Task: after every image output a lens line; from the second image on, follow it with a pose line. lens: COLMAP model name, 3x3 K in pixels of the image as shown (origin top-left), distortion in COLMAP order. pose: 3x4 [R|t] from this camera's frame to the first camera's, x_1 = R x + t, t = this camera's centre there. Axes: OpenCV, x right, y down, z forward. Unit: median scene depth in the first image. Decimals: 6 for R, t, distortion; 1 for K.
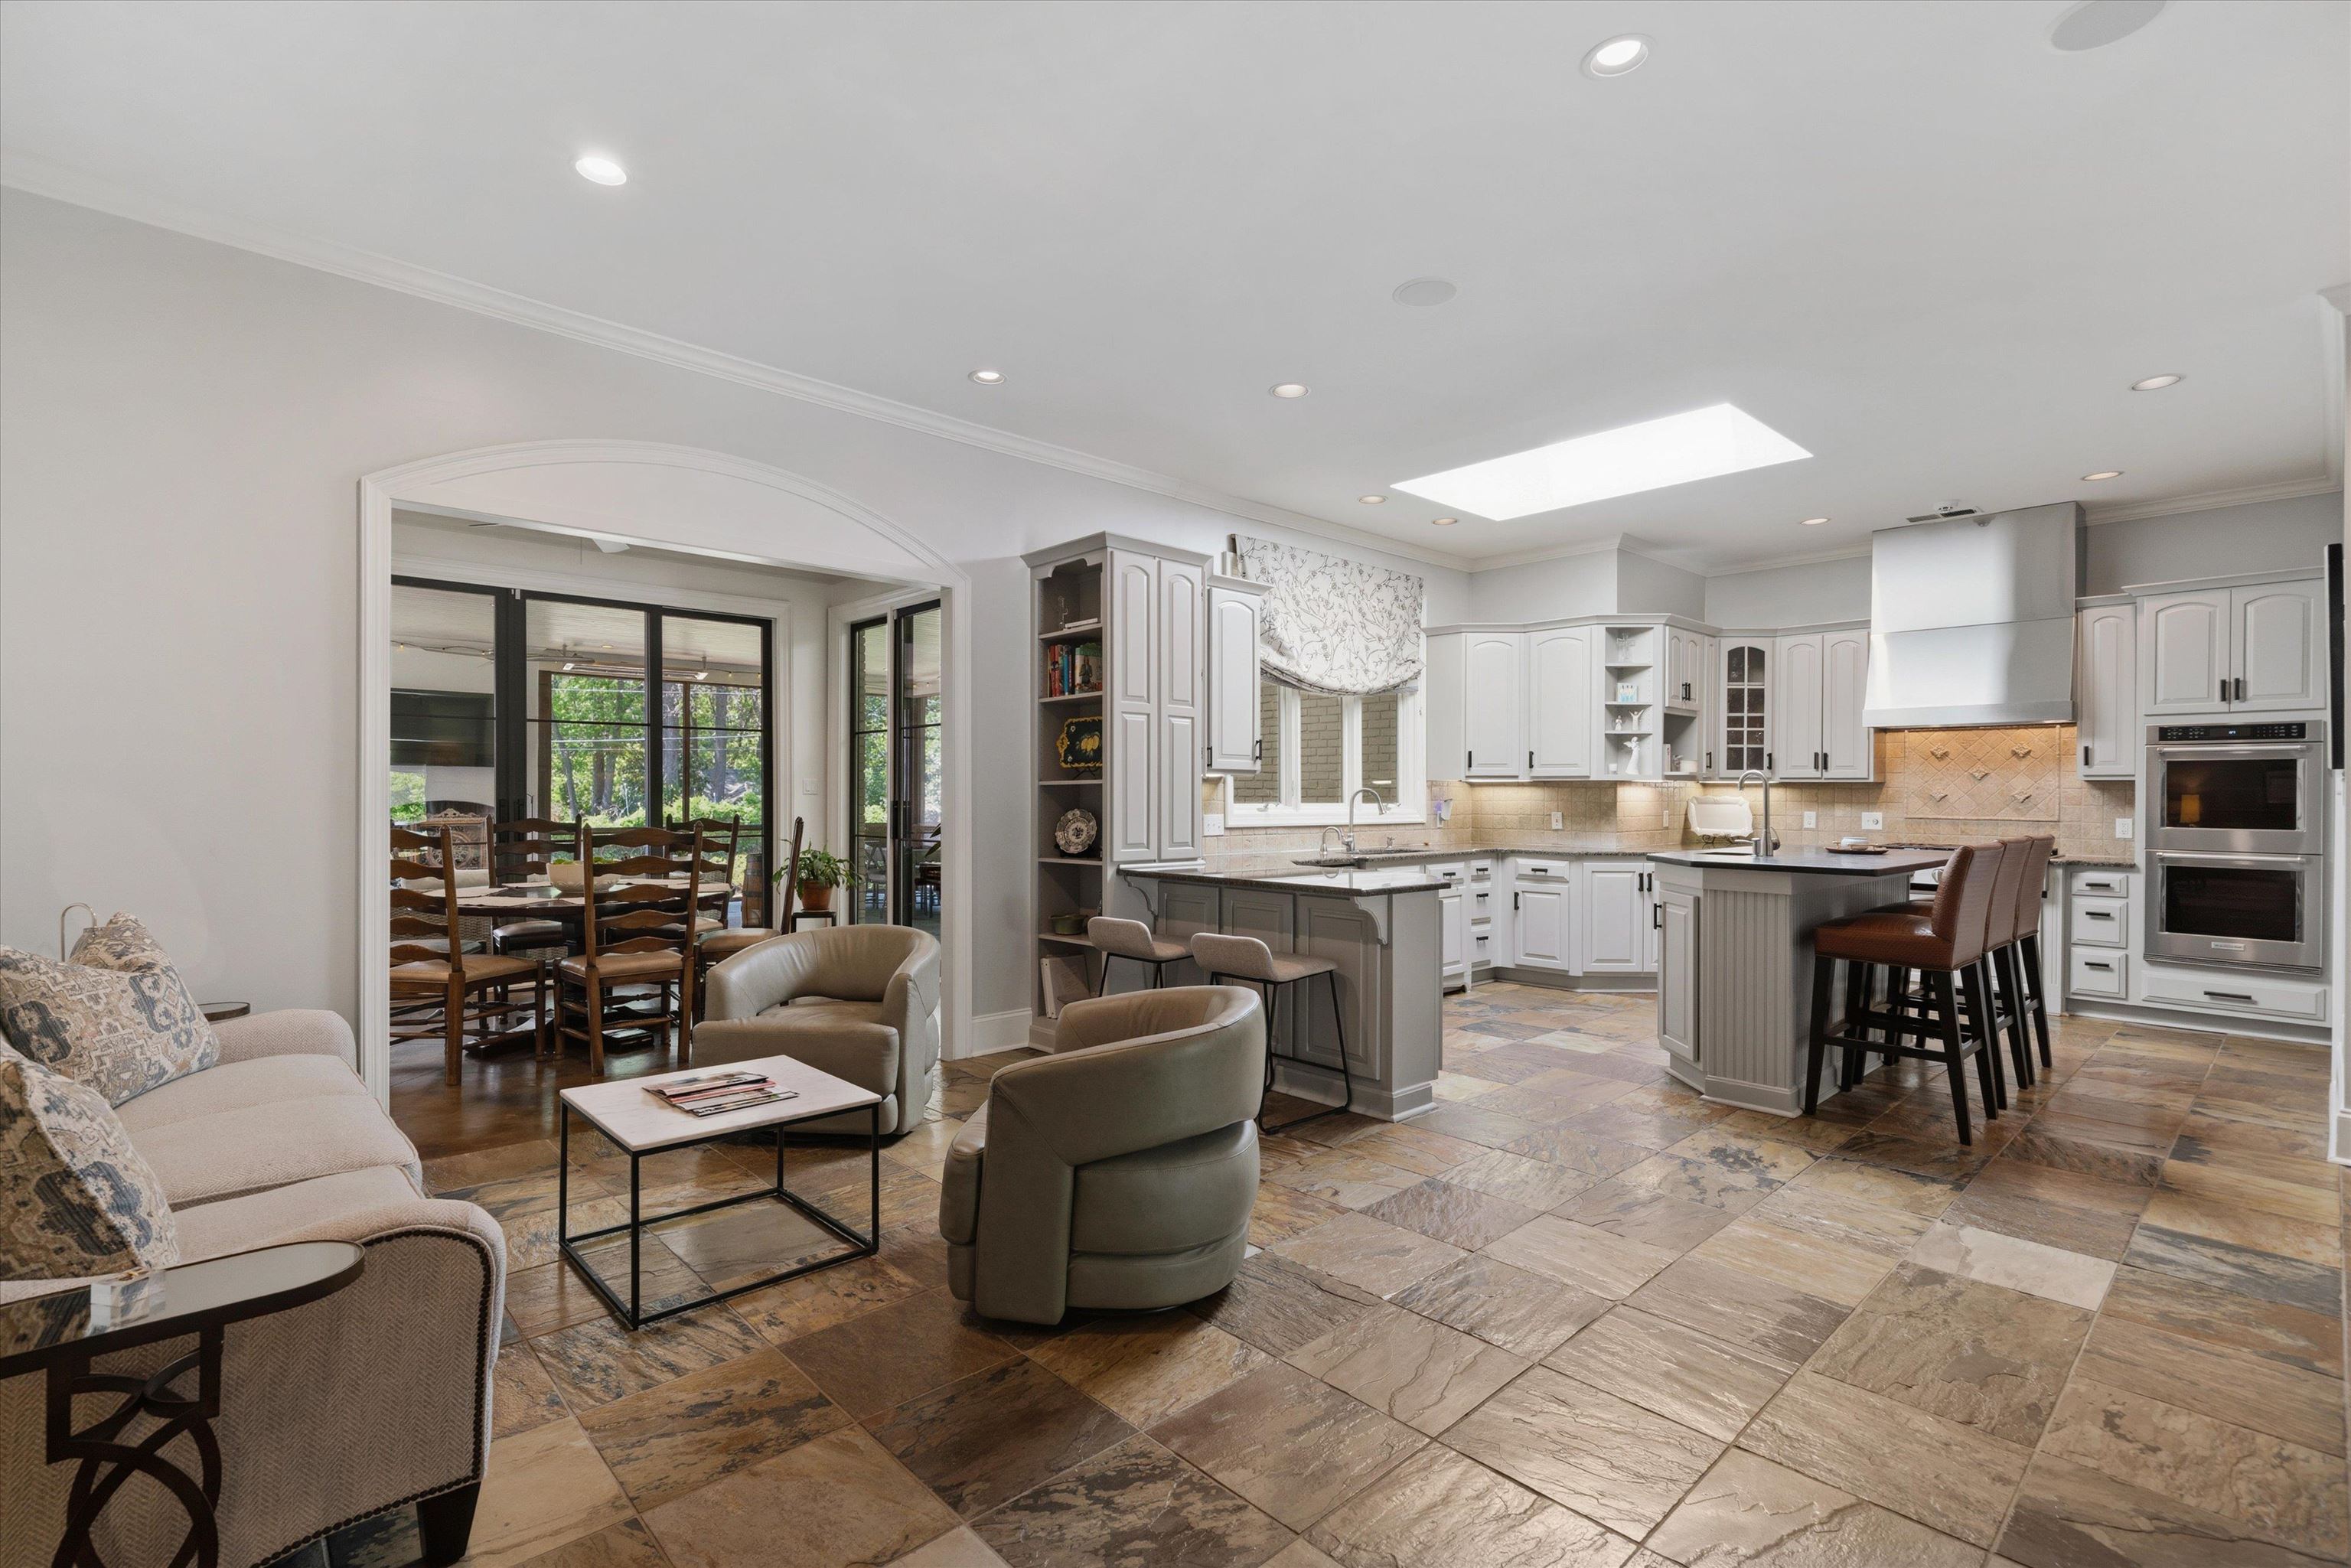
lens RADIAL K [[1086.8, 0, 1171.4], [0, 1086.8, 794.6], [0, 0, 1]] dist [0.002667, 0.000038]
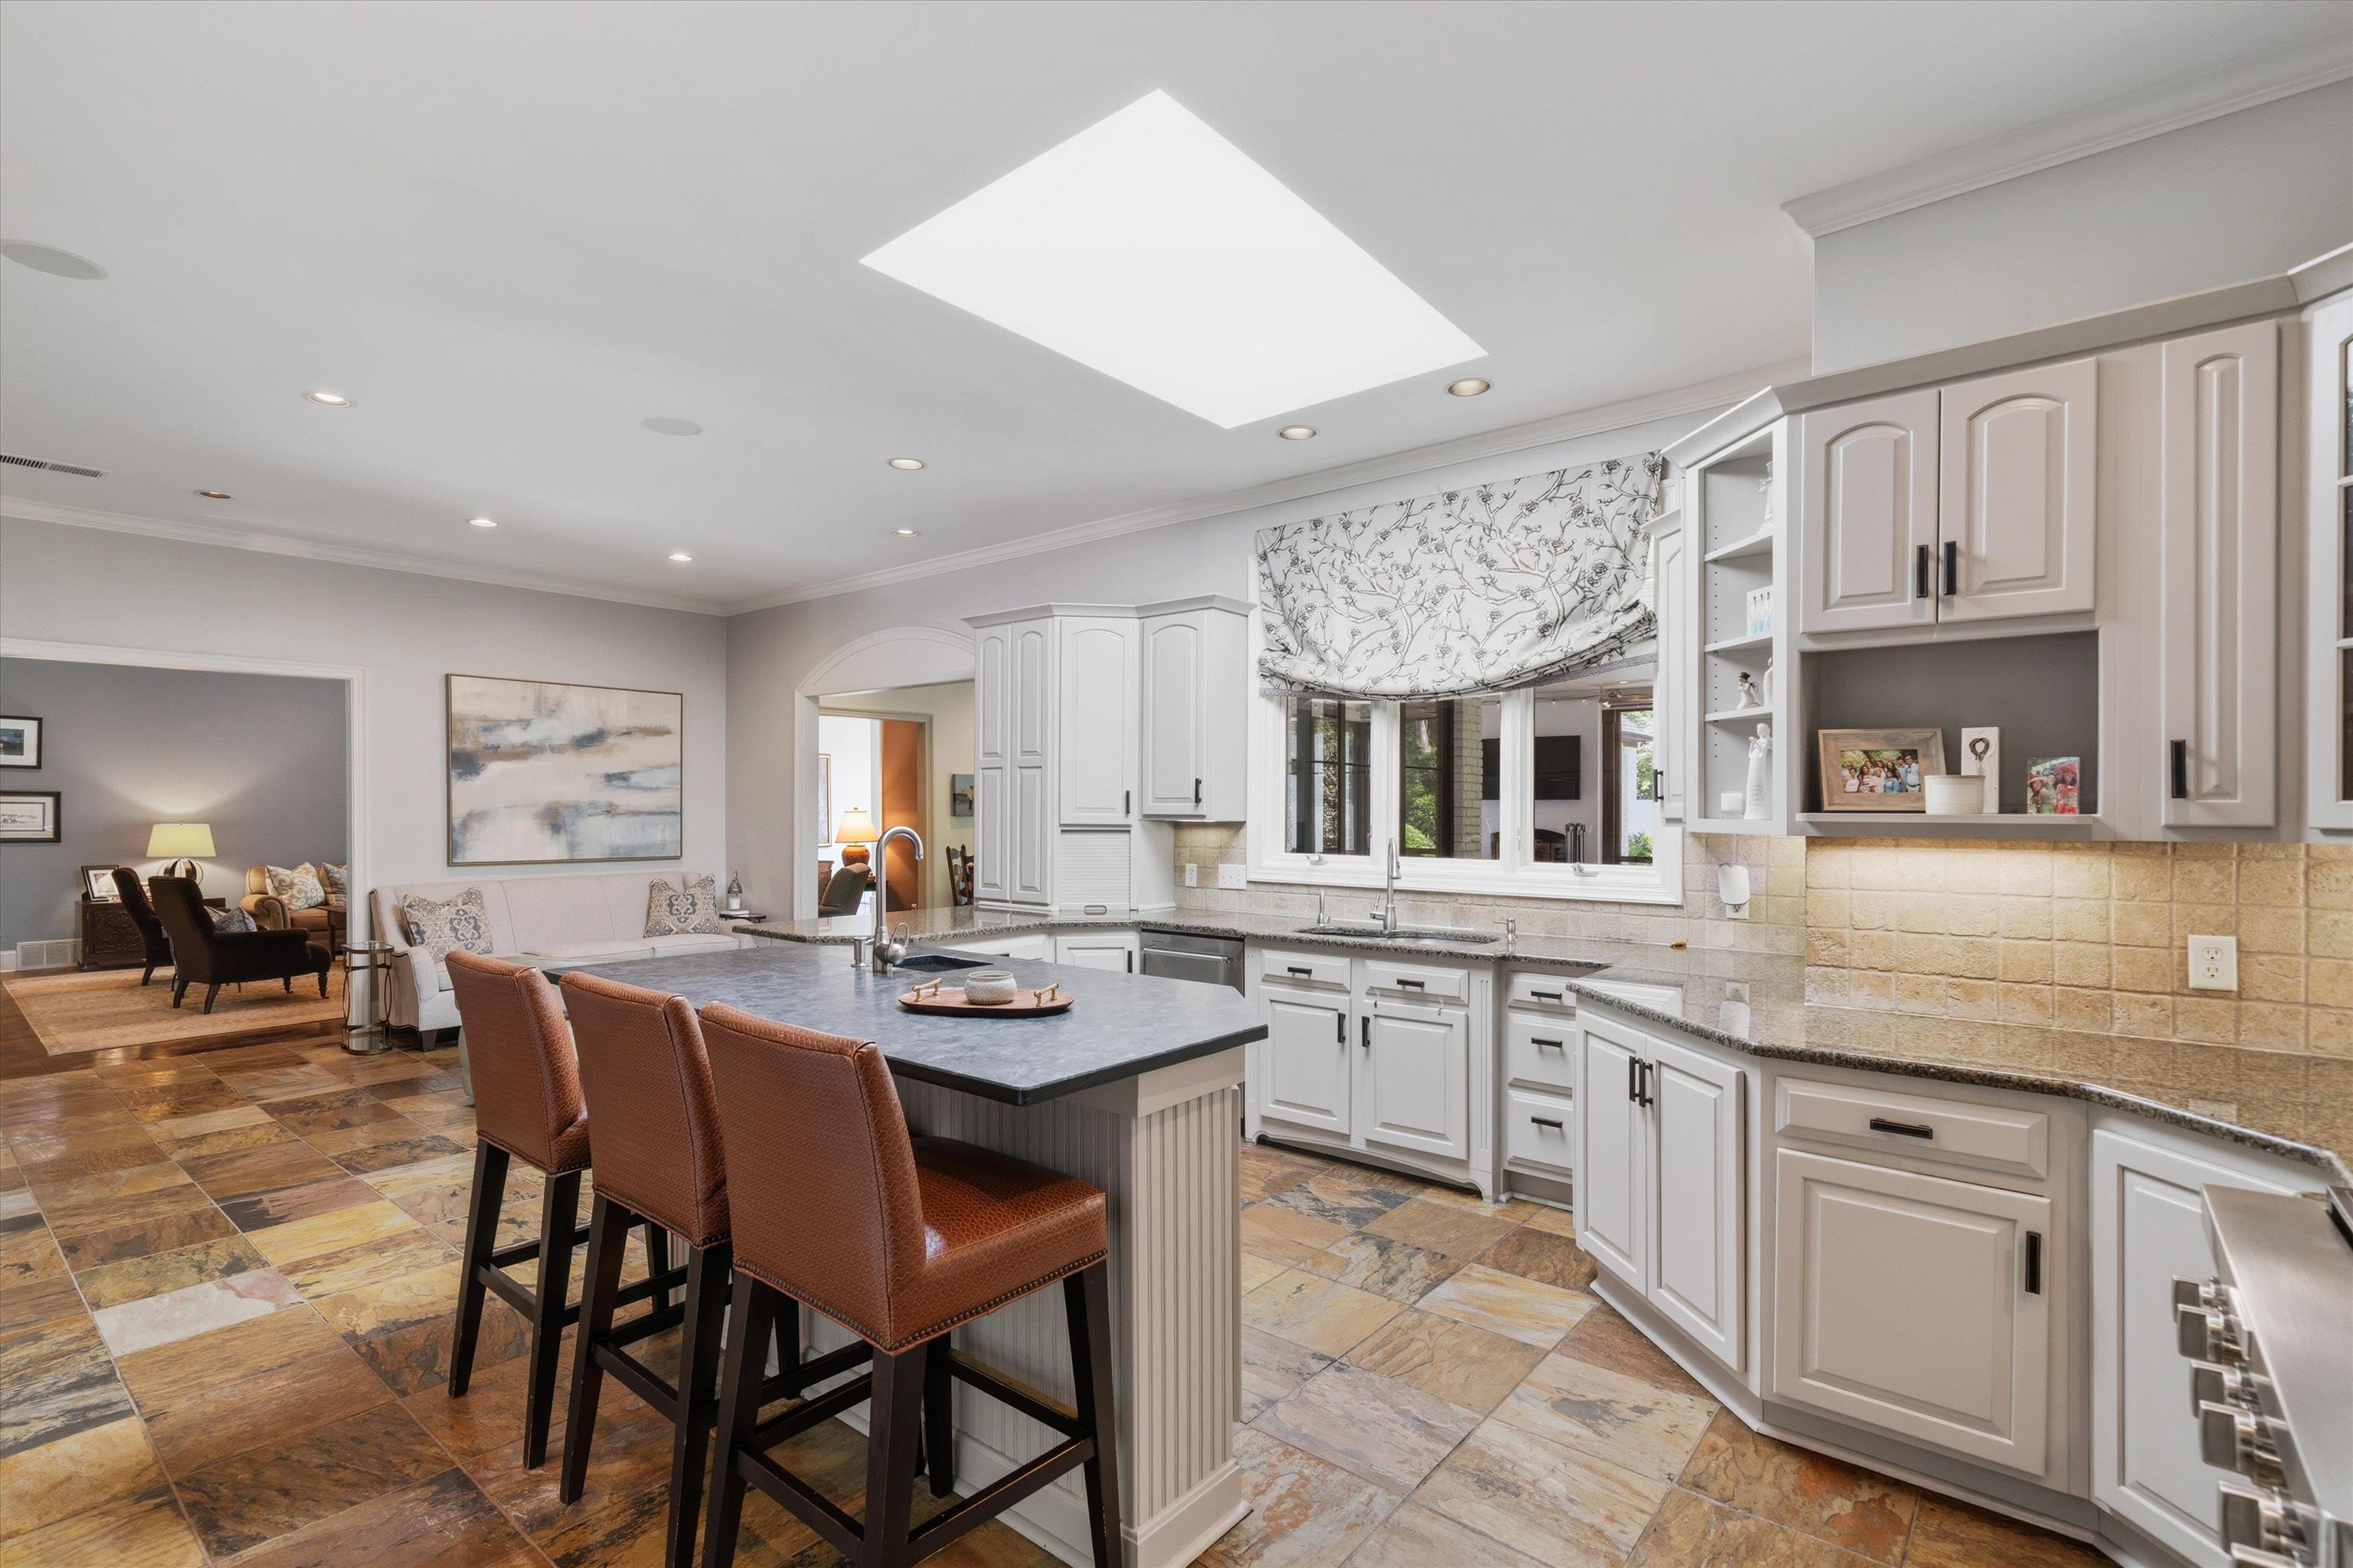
lens RADIAL K [[1087.8, 0, 1141.3], [0, 1087.8, 806.7], [0, 0, 1]] dist [0.002667, 0.000038]
pose [[0.120404, -0.002613, -0.992722, 0.834860], [-0.002171, 0.999993, -0.002896, -0.022998], [0.992723, 0.002504, 0.120397, 0.769665]]
